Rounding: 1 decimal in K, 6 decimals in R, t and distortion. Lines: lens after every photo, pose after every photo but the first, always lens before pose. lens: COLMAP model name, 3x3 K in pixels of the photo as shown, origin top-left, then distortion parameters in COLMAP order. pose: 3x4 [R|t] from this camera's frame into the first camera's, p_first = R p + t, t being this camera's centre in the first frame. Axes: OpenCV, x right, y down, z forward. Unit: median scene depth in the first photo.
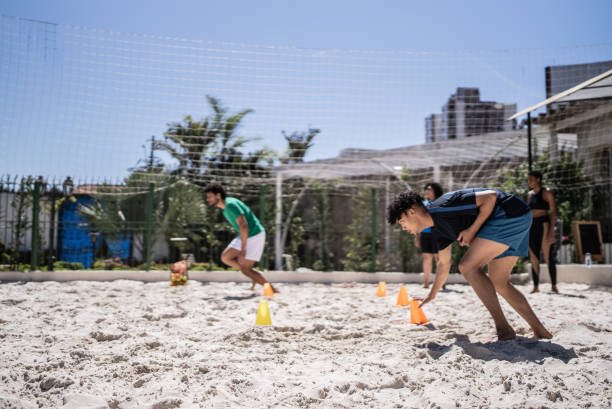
lens RADIAL K [[600.6, 0, 304.8], [0, 600.6, 195.3], [0, 0, 1]] dist [-0.003687, 0.010339]
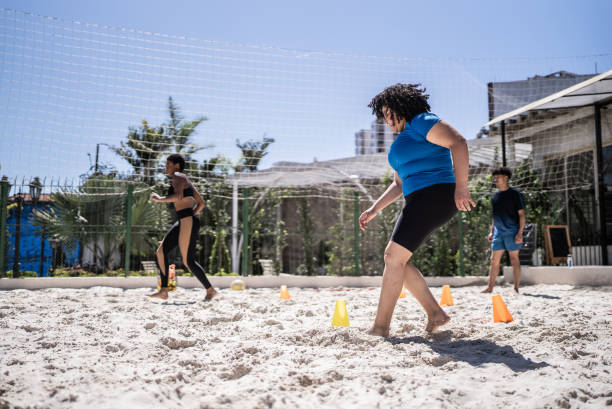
lens RADIAL K [[581.1, 0, 304.1], [0, 581.1, 203.6], [0, 0, 1]] dist [-0.018716, 0.018759]
pose [[0.993573, 0.004424, 0.113105, -0.082591], [-0.003791, 0.999976, -0.005813, 0.013967], [-0.113128, 0.005347, 0.993566, 0.054029]]
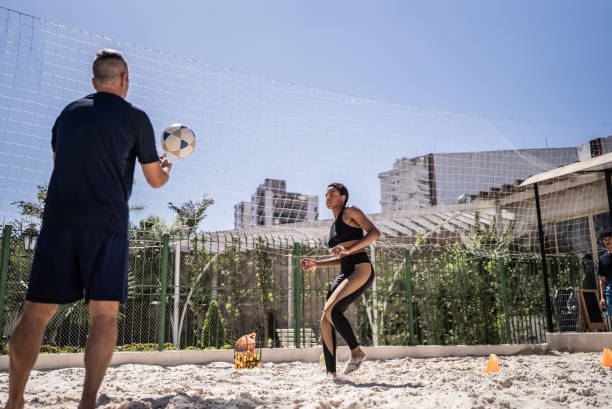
lens RADIAL K [[581.1, 0, 304.1], [0, 581.1, 203.6], [0, 0, 1]] dist [-0.018716, 0.018759]
pose [[0.945679, 0.053753, 0.320628, -0.316392], [-0.011707, 0.991227, -0.131648, 0.034787], [-0.324892, 0.120743, 0.938012, 0.223700]]
